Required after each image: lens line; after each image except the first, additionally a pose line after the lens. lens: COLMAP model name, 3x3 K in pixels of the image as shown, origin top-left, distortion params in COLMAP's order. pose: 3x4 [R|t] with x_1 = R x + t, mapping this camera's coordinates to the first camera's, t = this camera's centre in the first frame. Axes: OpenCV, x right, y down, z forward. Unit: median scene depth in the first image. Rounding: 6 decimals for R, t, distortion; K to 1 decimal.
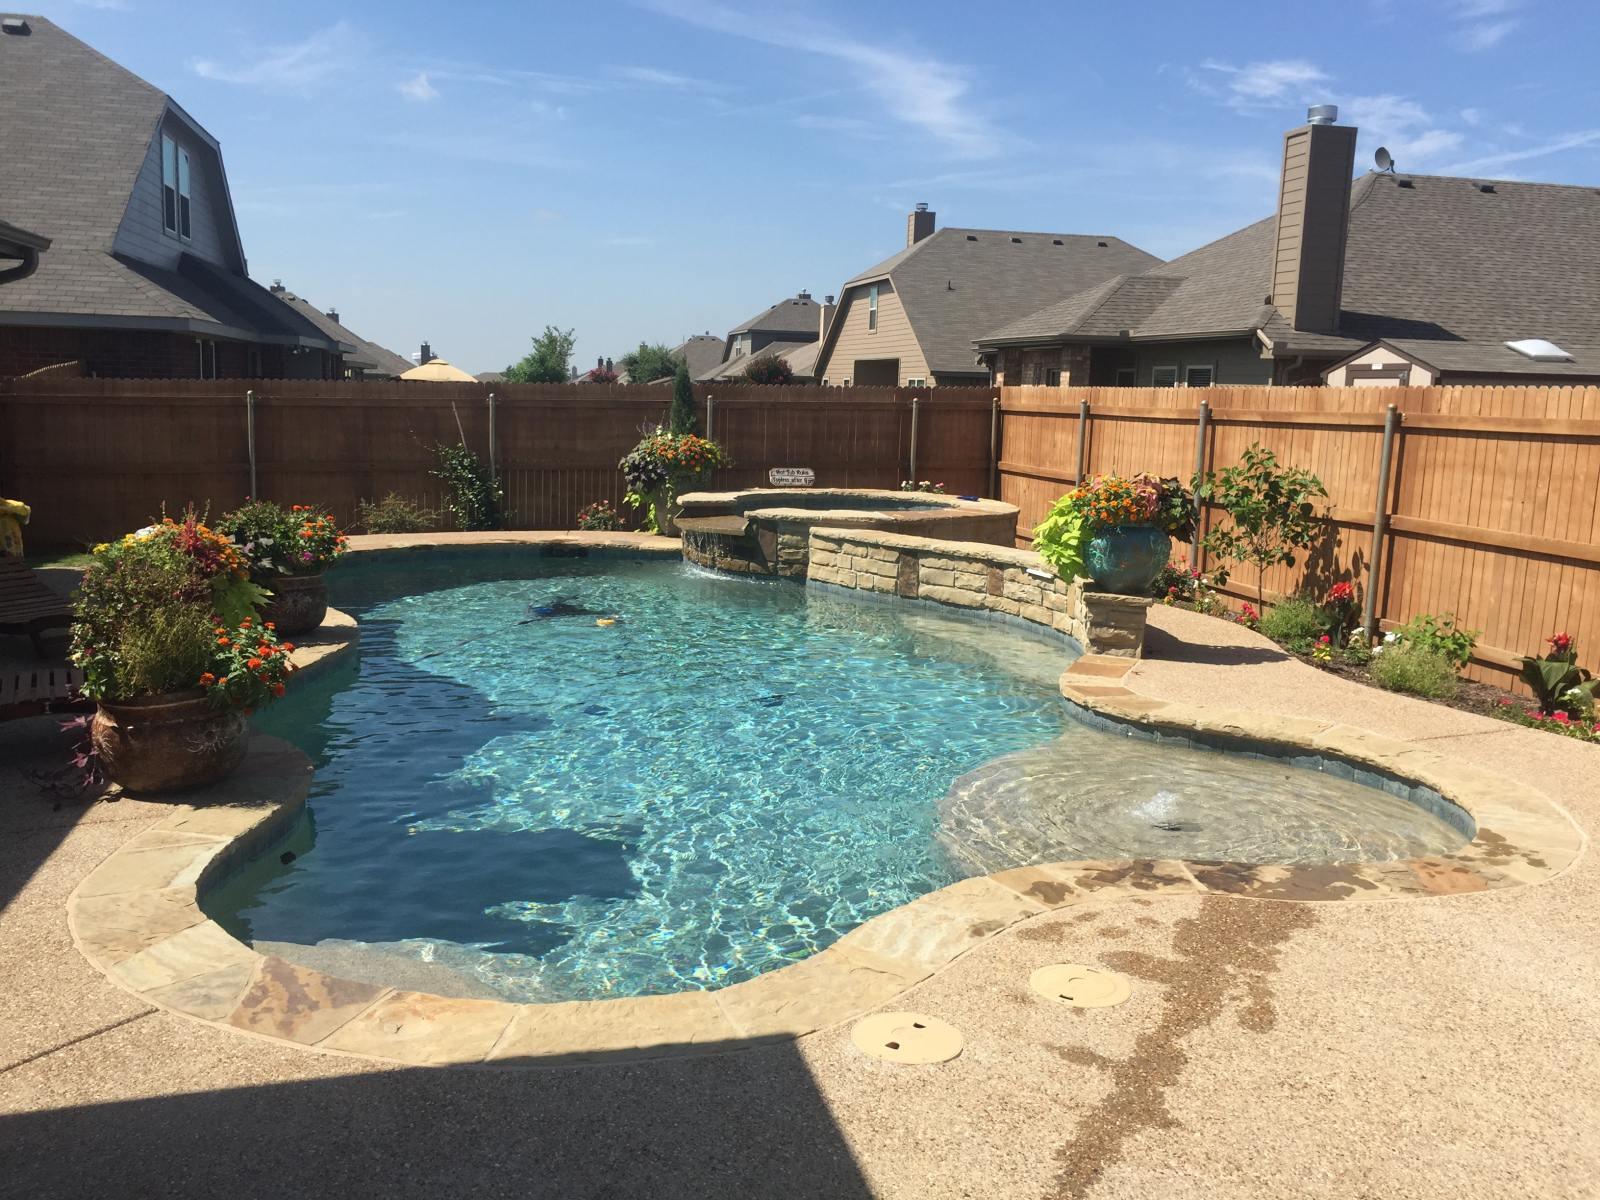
lens RADIAL K [[1355.4, 0, 800.8], [0, 1355.4, 602.7], [0, 0, 1]] dist [0.006647, -0.041075]
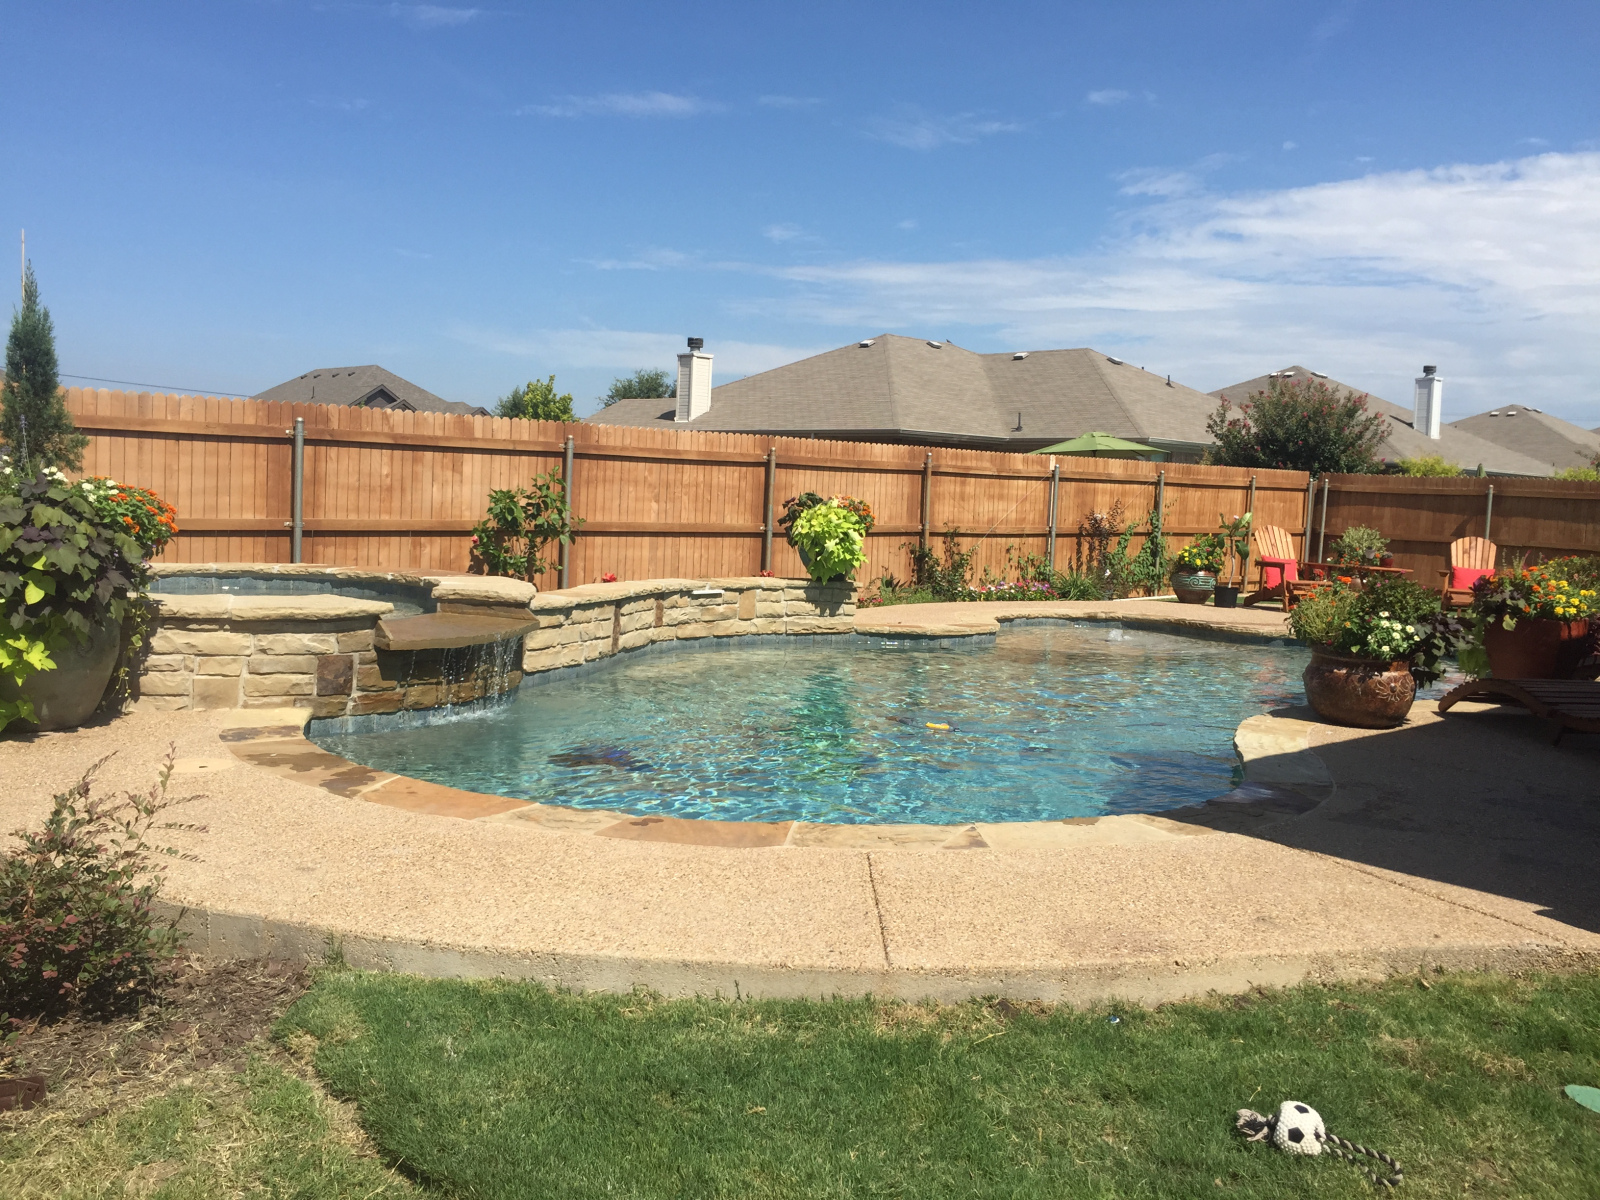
lens RADIAL K [[1355.4, 0, 800.0], [0, 1355.4, 601.1], [0, 0, 1]] dist [0.006647, -0.041075]
pose [[-0.539548, -0.105331, 0.835340, -0.638106], [0.084156, 0.980428, 0.177982, -0.165951], [-0.837738, 0.166329, -0.520124, 1.237753]]
